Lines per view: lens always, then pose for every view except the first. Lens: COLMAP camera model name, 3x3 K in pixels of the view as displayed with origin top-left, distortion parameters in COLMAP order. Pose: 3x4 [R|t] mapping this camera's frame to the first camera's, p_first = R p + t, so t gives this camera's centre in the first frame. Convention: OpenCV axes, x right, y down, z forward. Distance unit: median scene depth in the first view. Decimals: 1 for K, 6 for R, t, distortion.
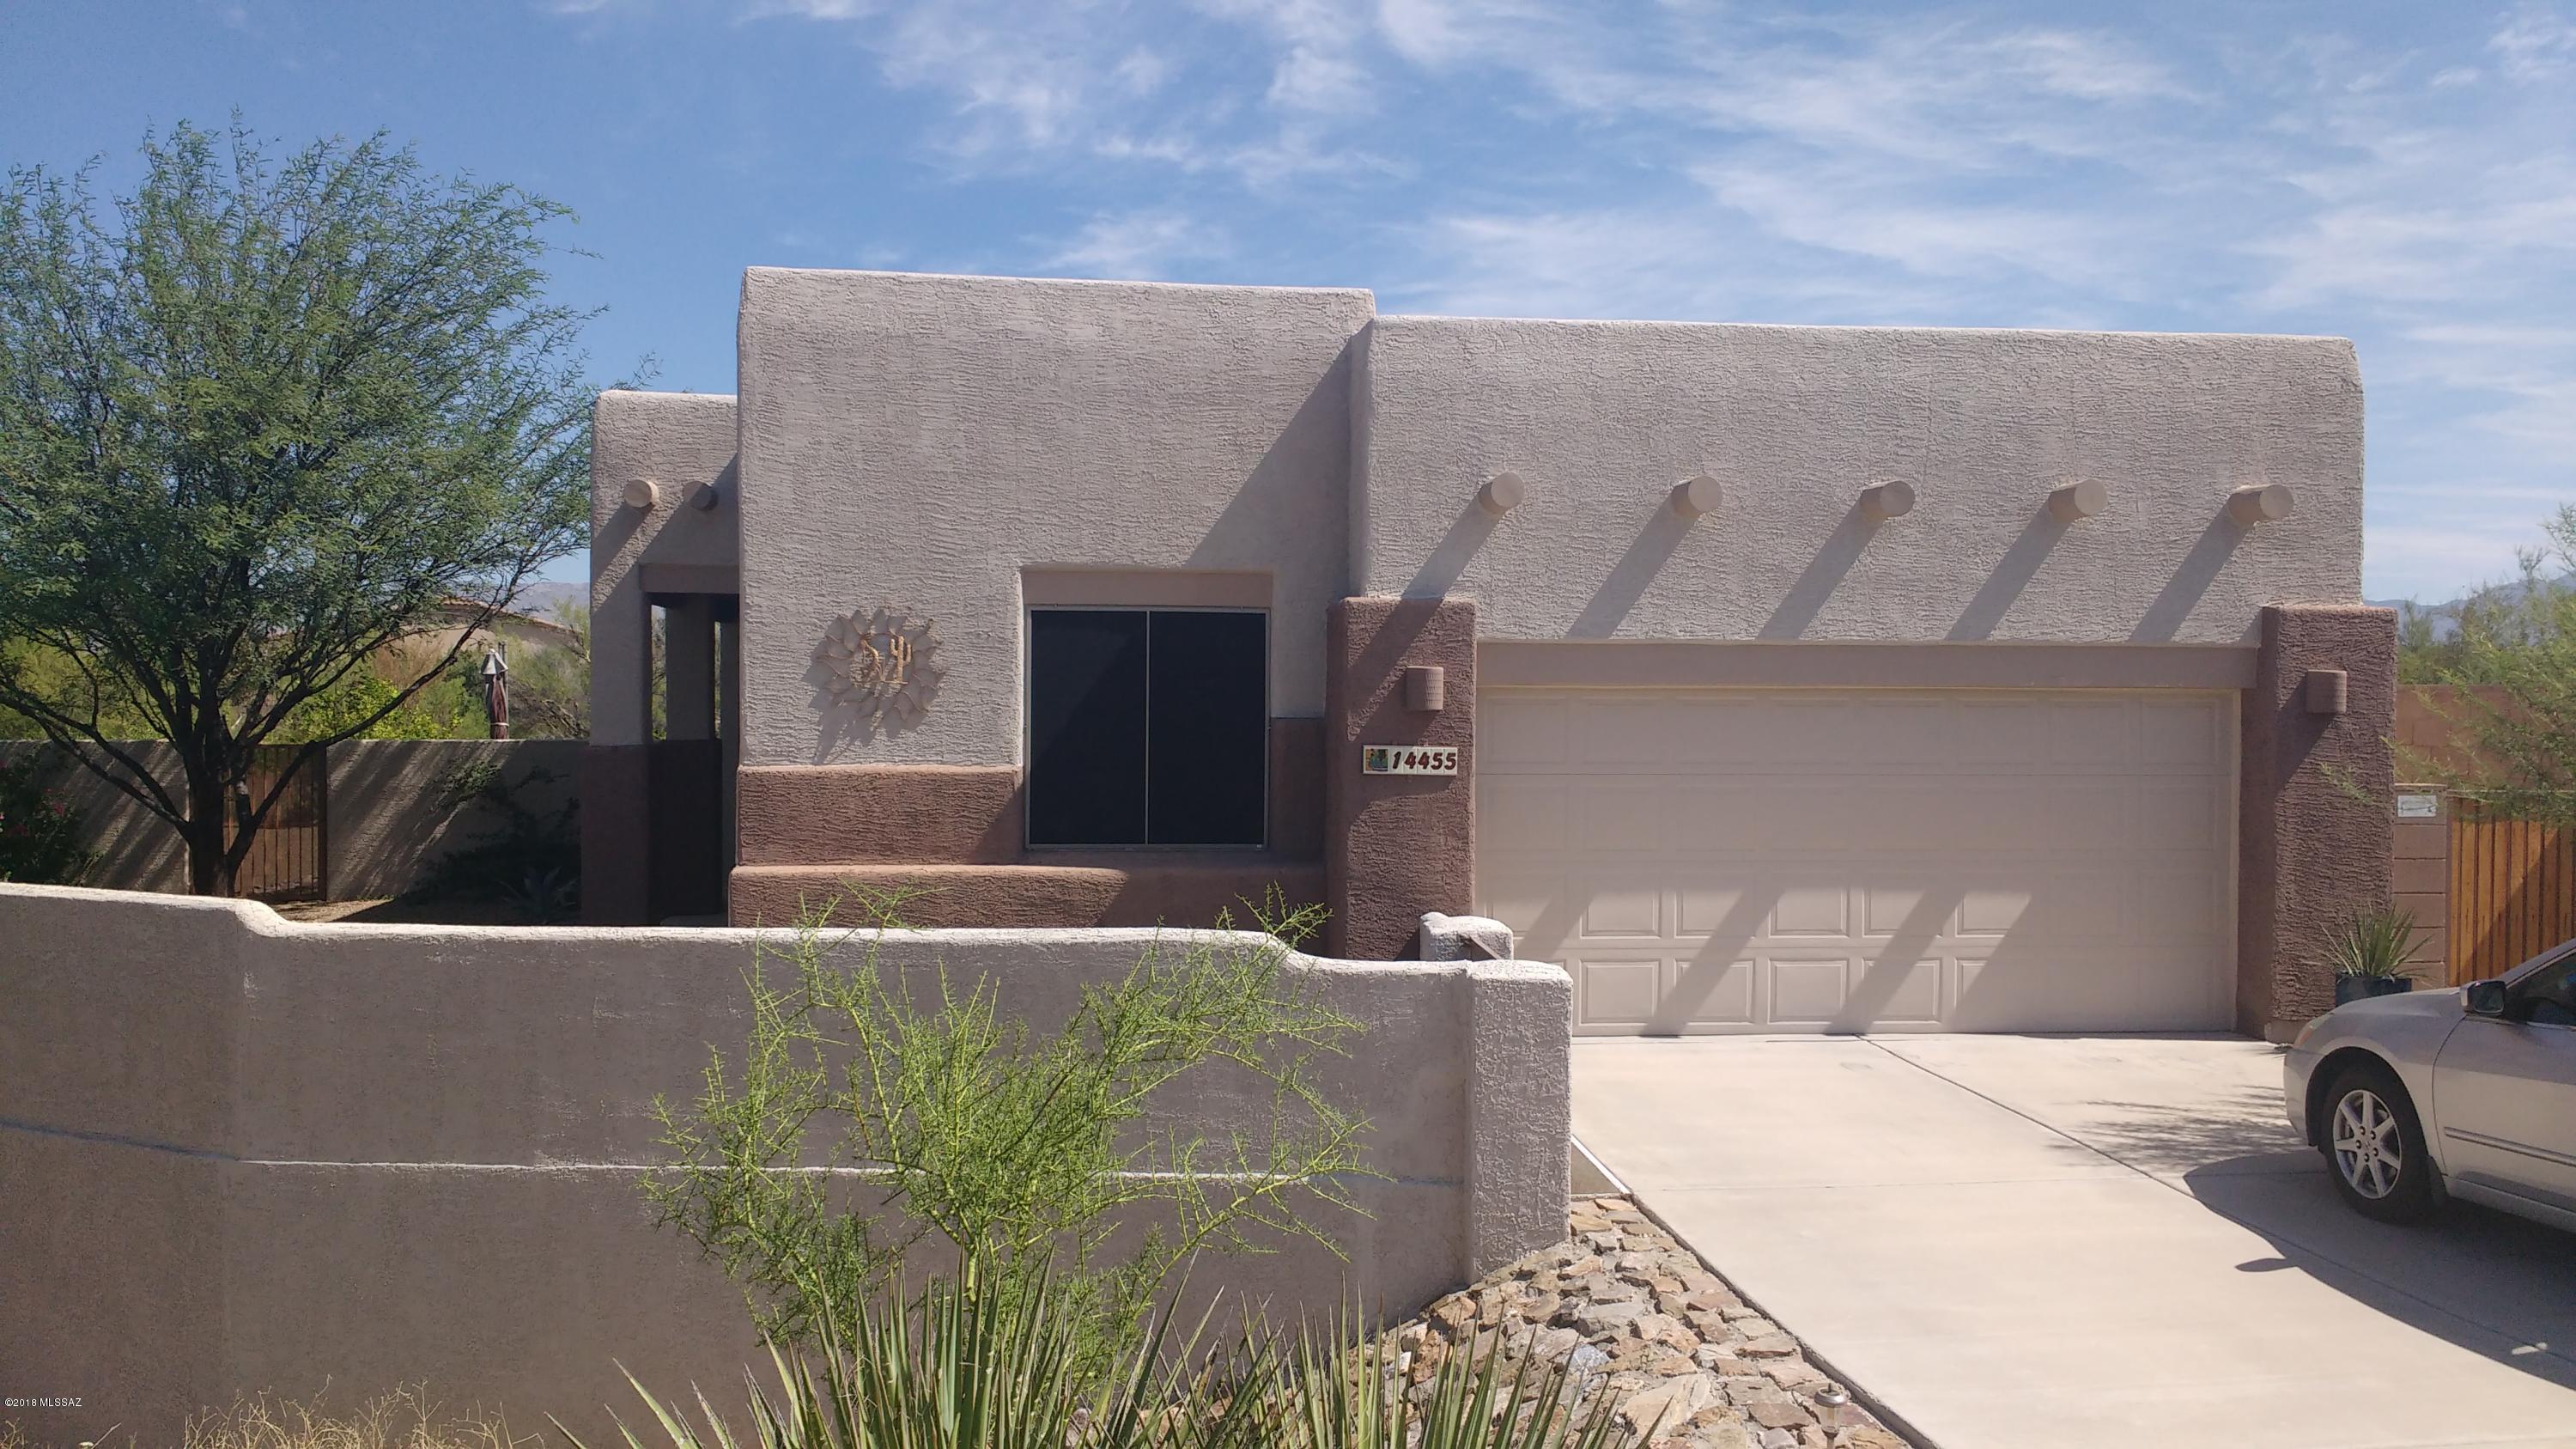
lens RADIAL K [[1984.2, 0, 1288.0], [0, 1984.2, 724.5], [0, 0, 1]] dist [0.116872, -0.168185]
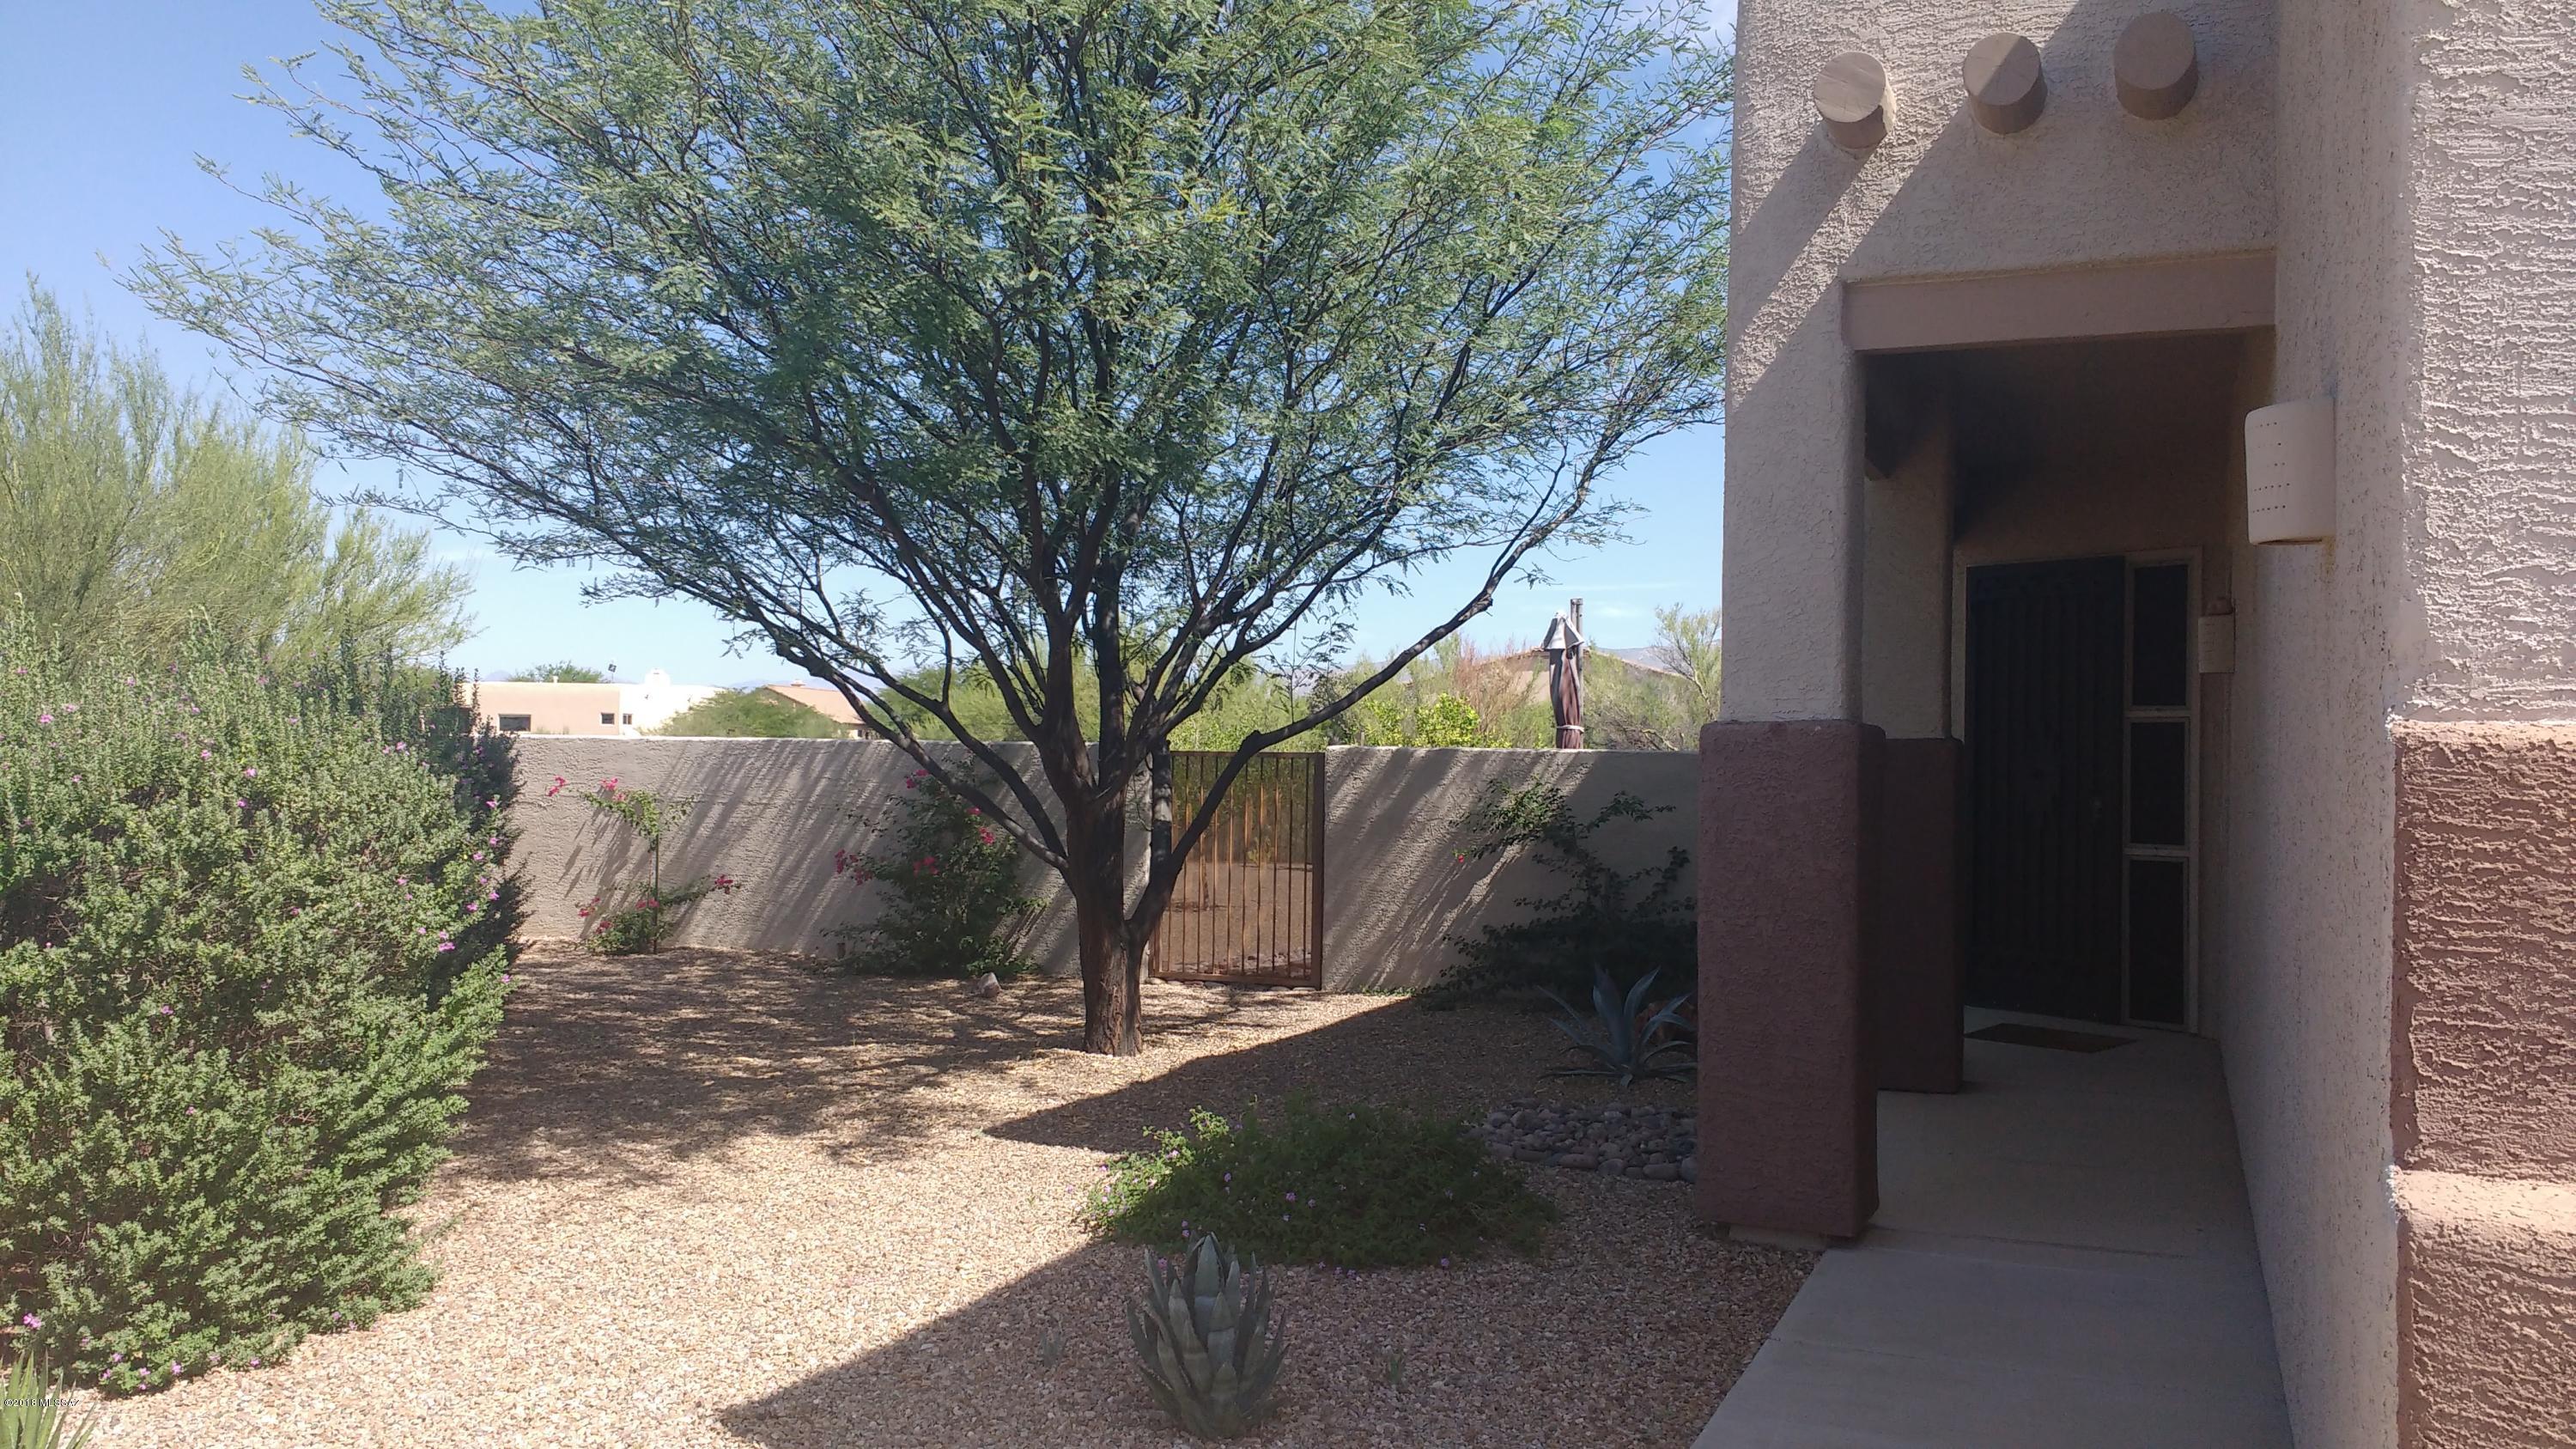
lens RADIAL K [[2009.7, 0, 1279.7], [0, 2009.7, 726.2], [0, 0, 1]] dist [0.127424, -0.196703]
pose [[0.859675, 0.002844, -0.510834, -0.187222], [-0.017380, 0.999568, -0.023684, 0.020930], [0.510546, 0.029239, 0.859353, 0.522371]]
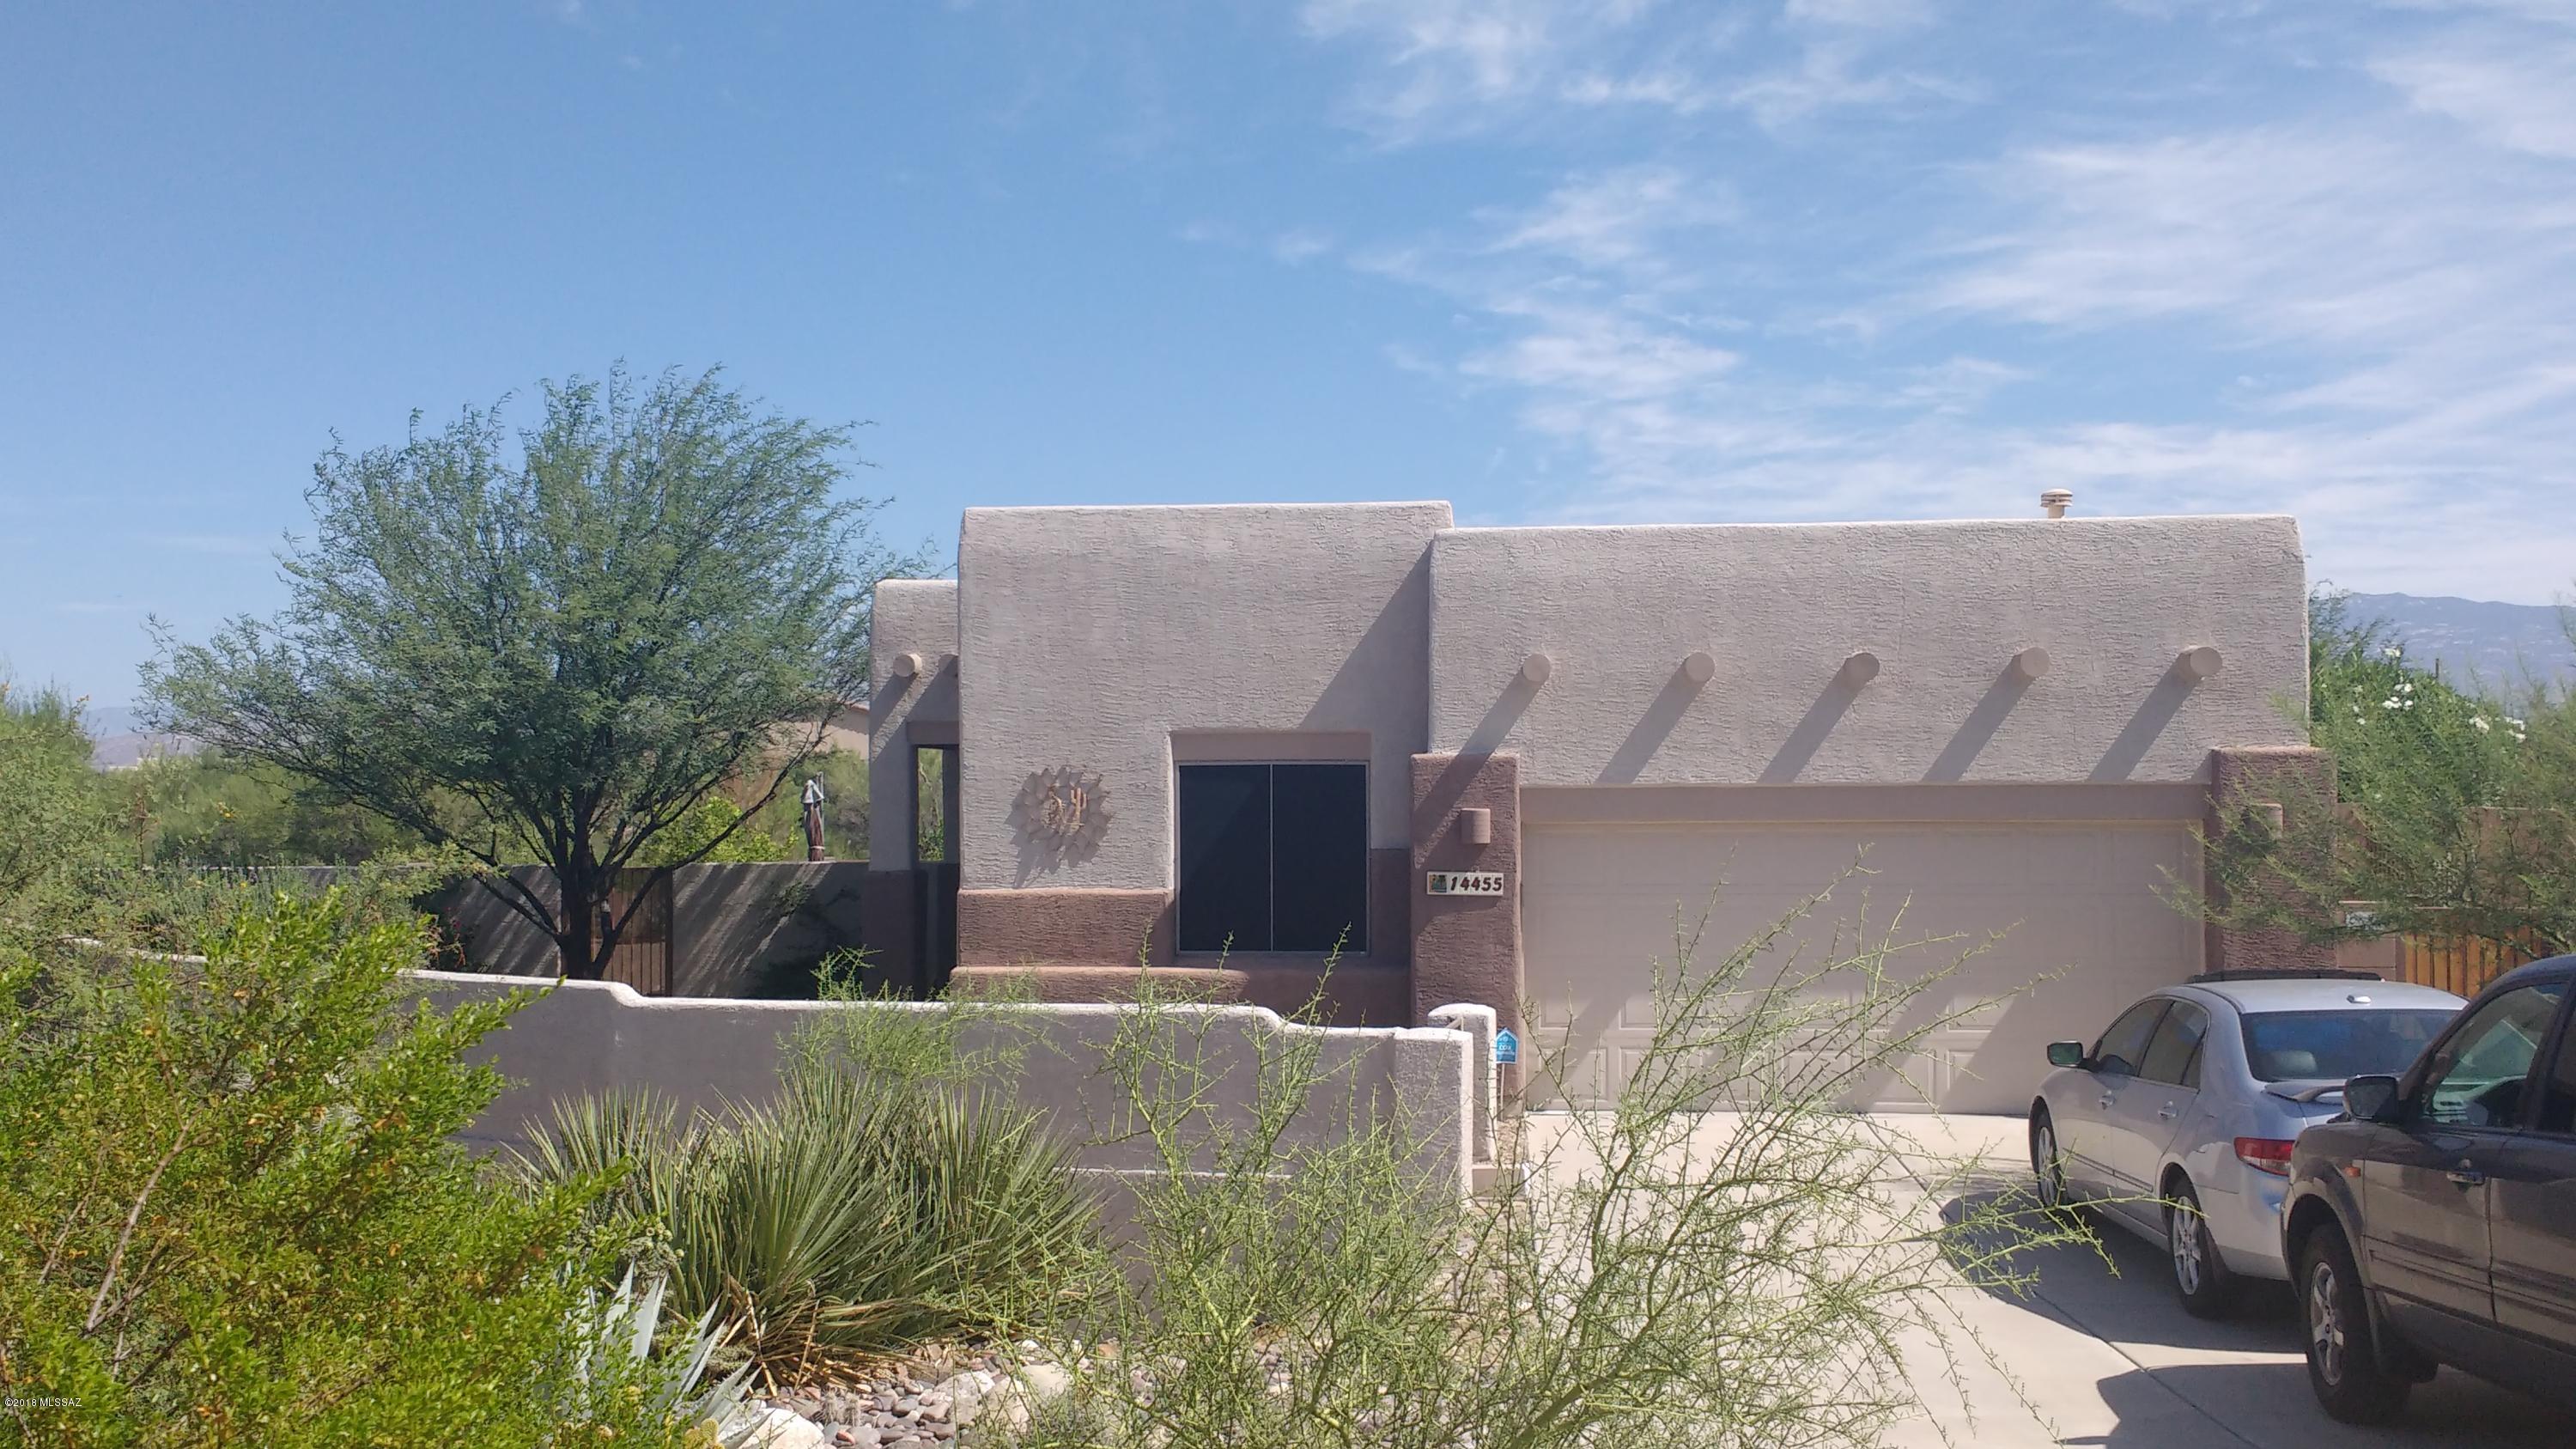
lens RADIAL K [[2577.7, 0, 1279.1], [0, 2577.7, 766.6], [0, 0, 1]] dist [0.058052, -0.018157]
pose [[0.976891, -0.012838, -0.213351, 0.206558], [0.008338, 0.999724, -0.021976, -0.014765], [0.213575, 0.019689, 0.976728, -0.429563]]
